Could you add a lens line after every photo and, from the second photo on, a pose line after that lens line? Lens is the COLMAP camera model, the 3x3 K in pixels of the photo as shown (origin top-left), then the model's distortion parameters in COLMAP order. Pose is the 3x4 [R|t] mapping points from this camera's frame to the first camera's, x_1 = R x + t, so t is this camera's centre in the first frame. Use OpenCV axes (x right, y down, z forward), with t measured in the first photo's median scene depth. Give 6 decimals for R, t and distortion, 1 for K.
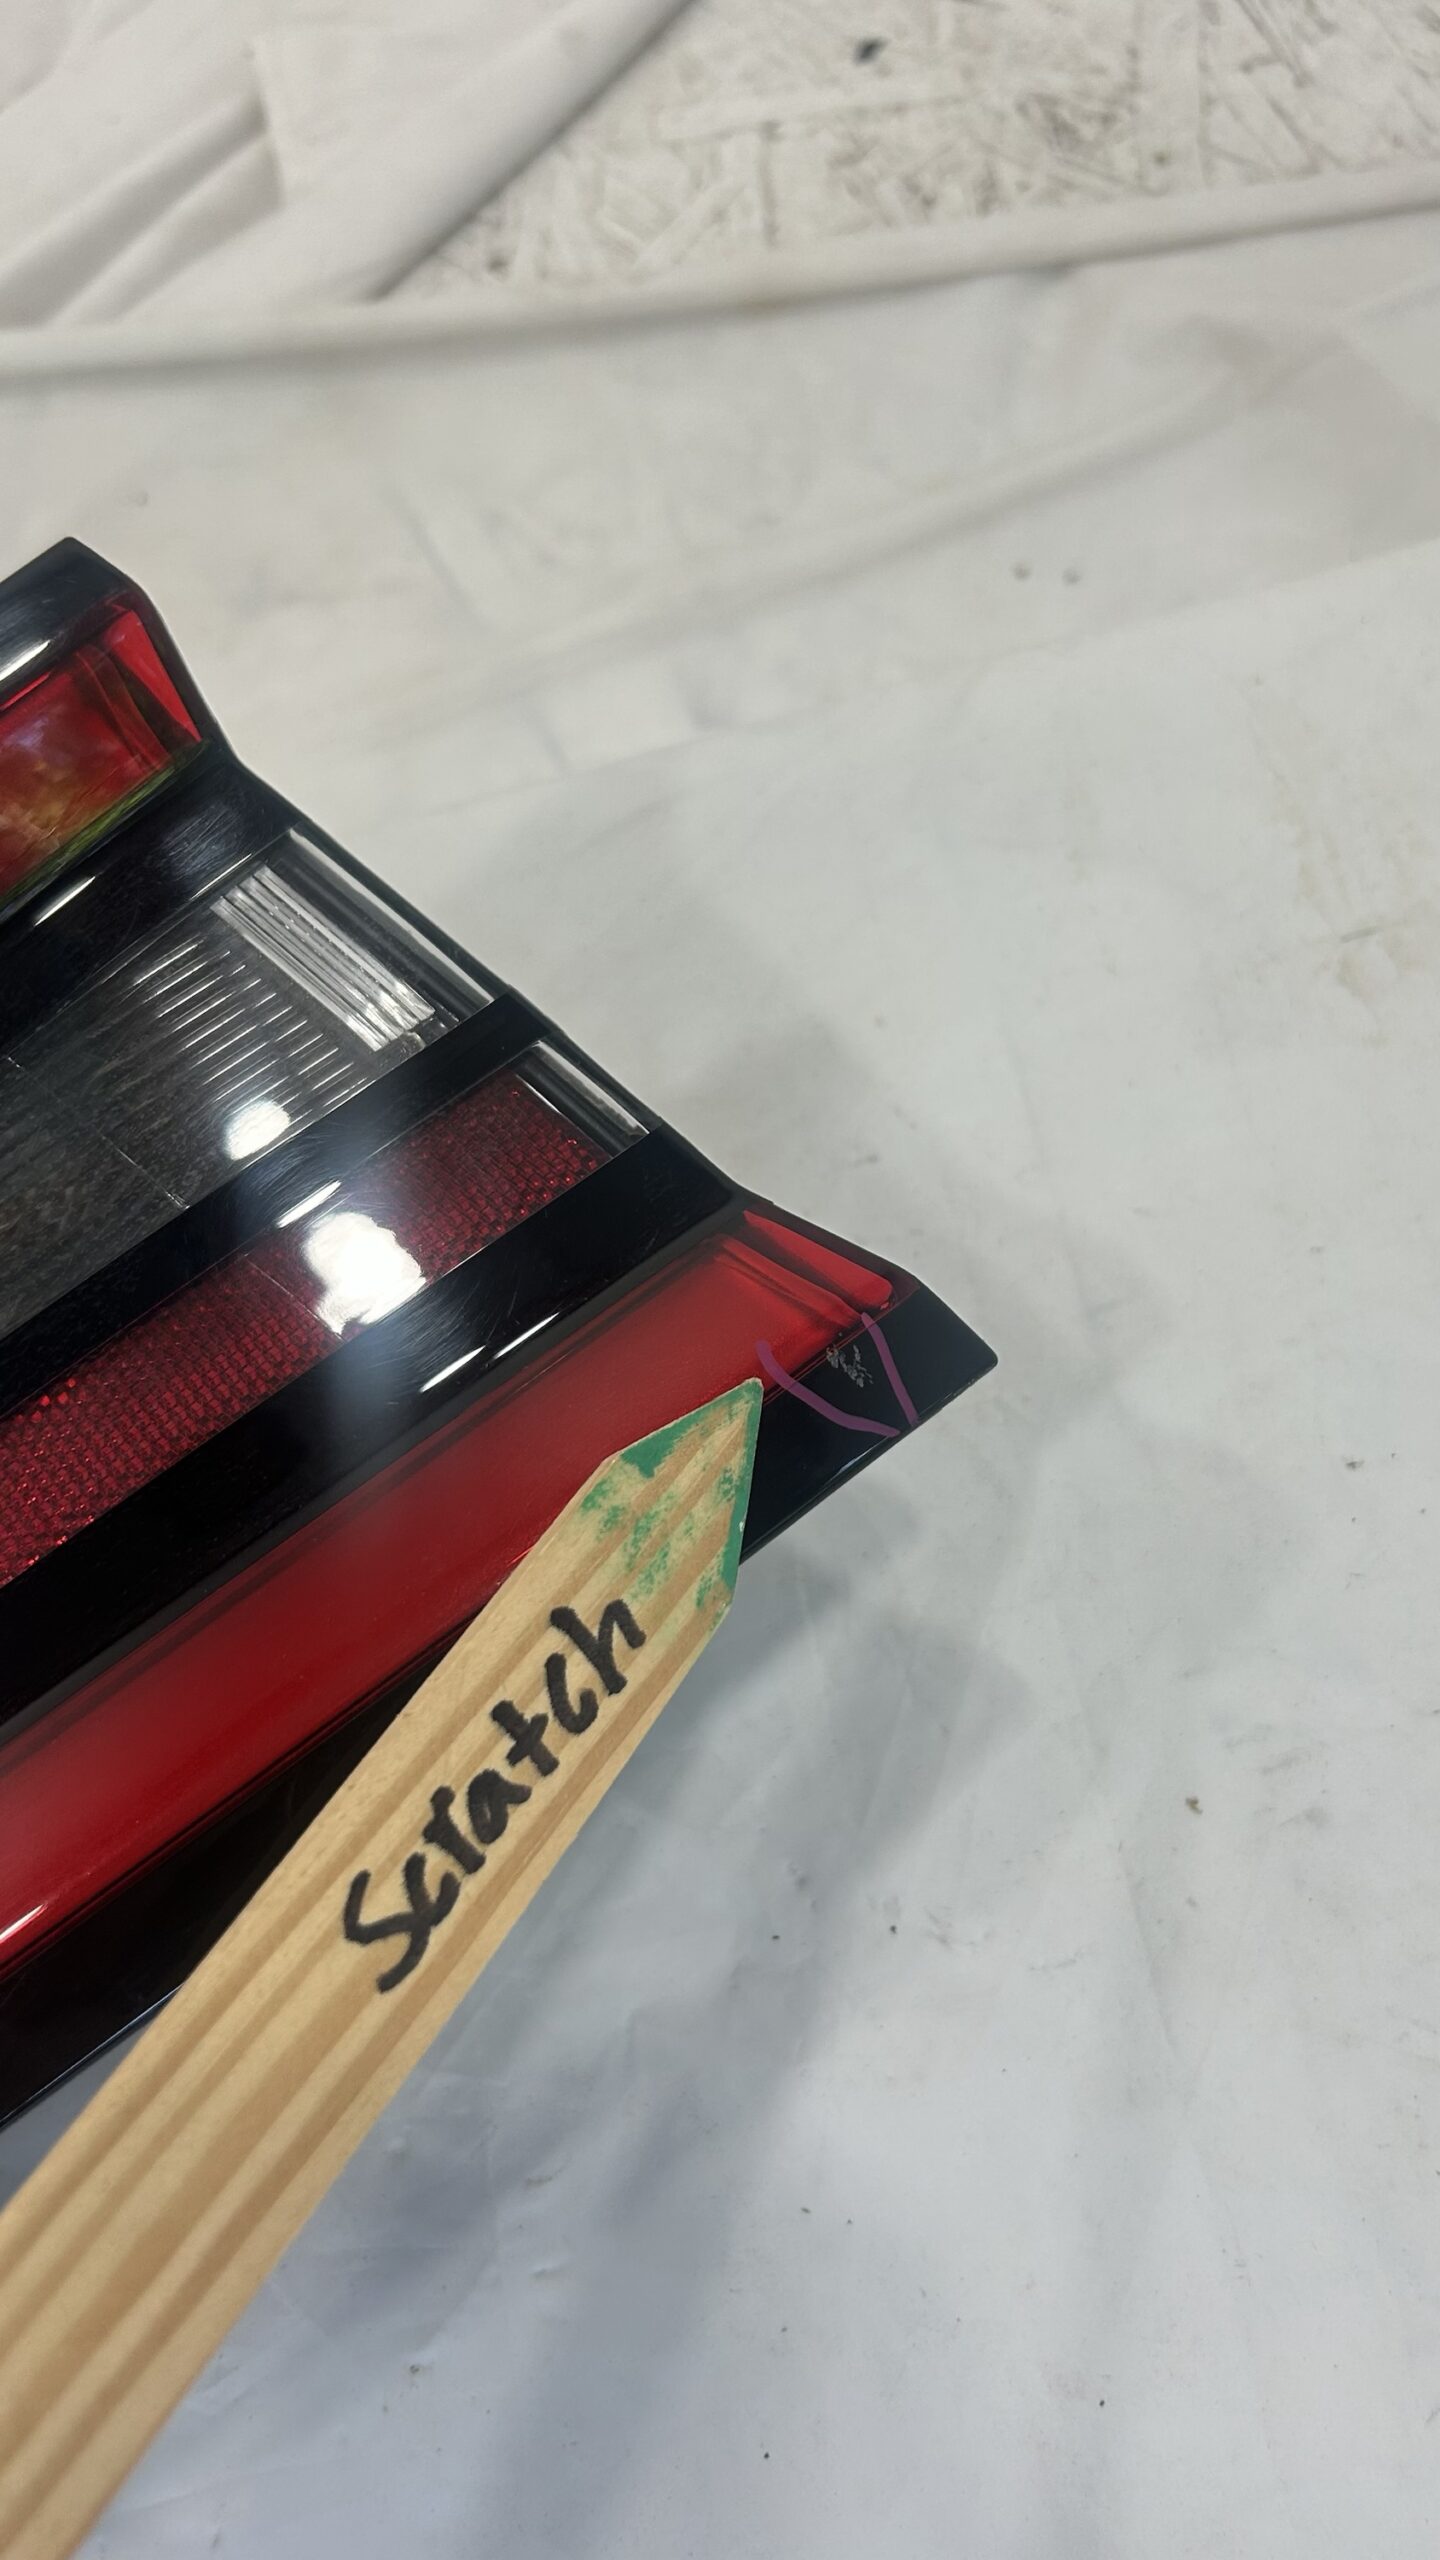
lens RADIAL K [[1997.4, 0, 741.7], [0, 1997.4, 1297.9], [0, 0, 1]] dist [0.006229, -0.010138]
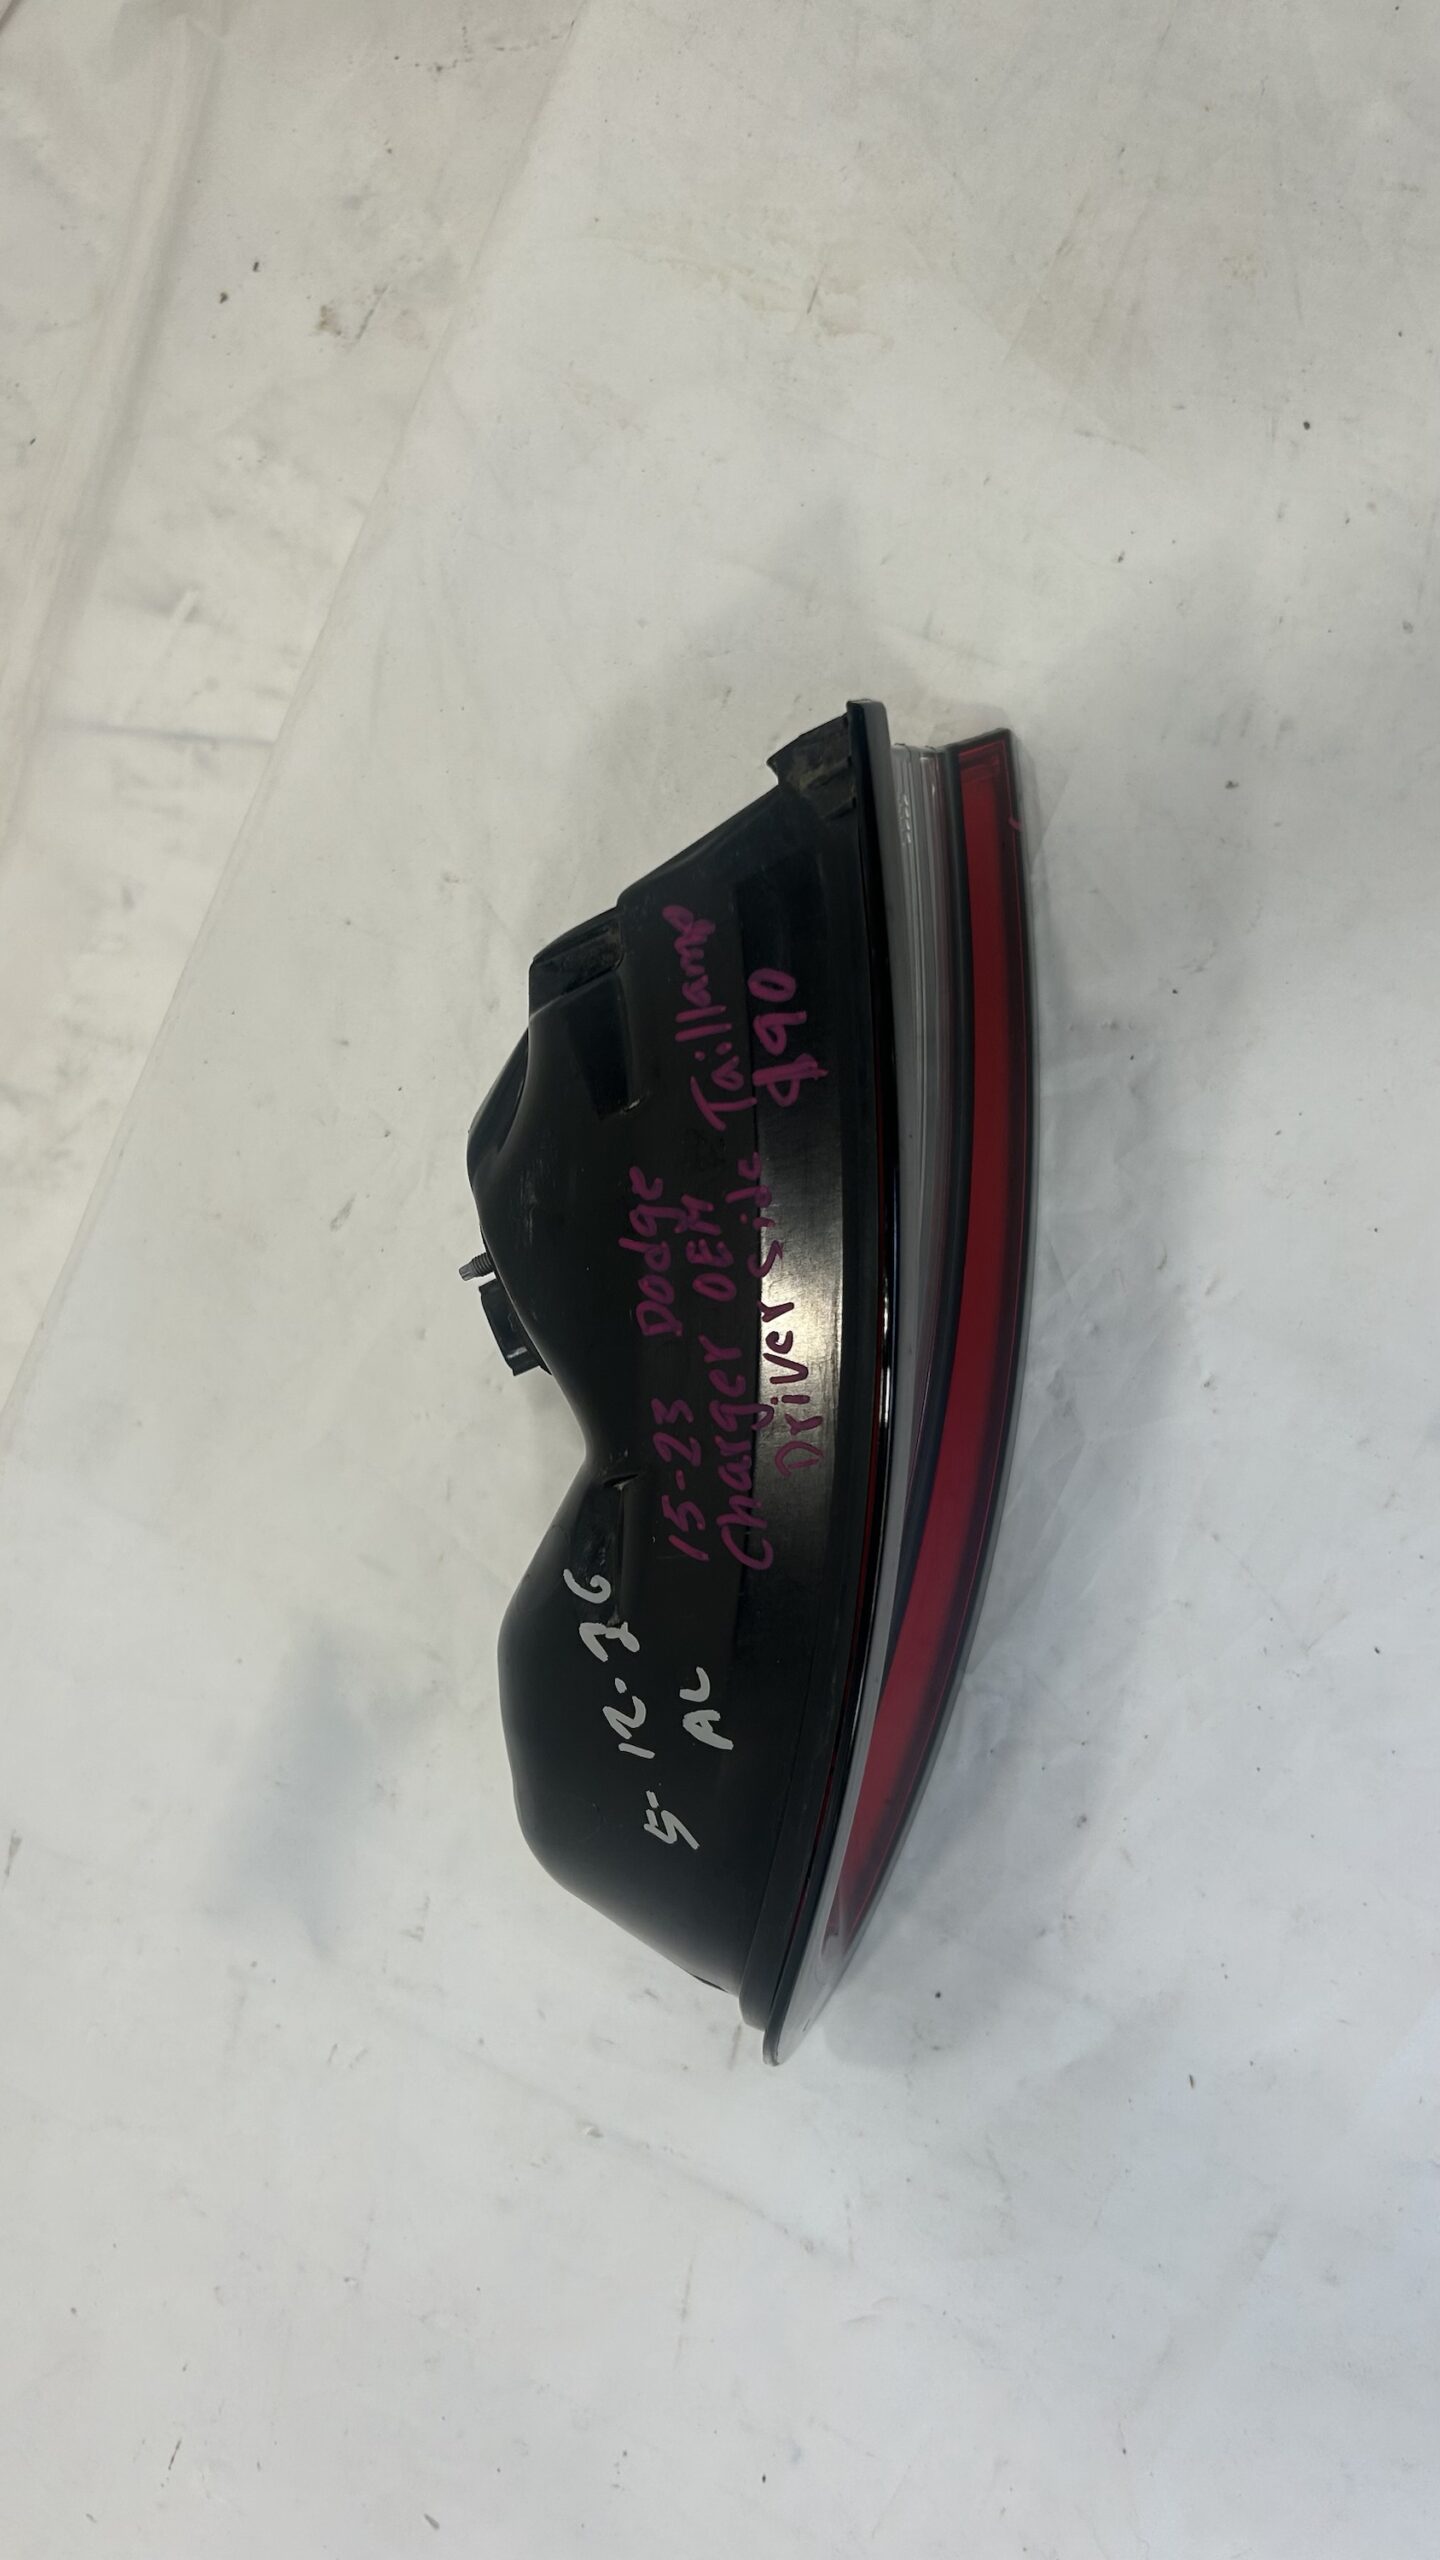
lens RADIAL K [[1997.4, 0, 739.8], [0, 1997.4, 1286.7], [0, 0, 1]] dist [0.006229, -0.010138]
pose [[0.593029, -0.804137, 0.041001, -0.317358], [0.772366, 0.582511, 0.253241, -0.174058], [-0.227524, -0.118512, 0.966534, -0.383619]]
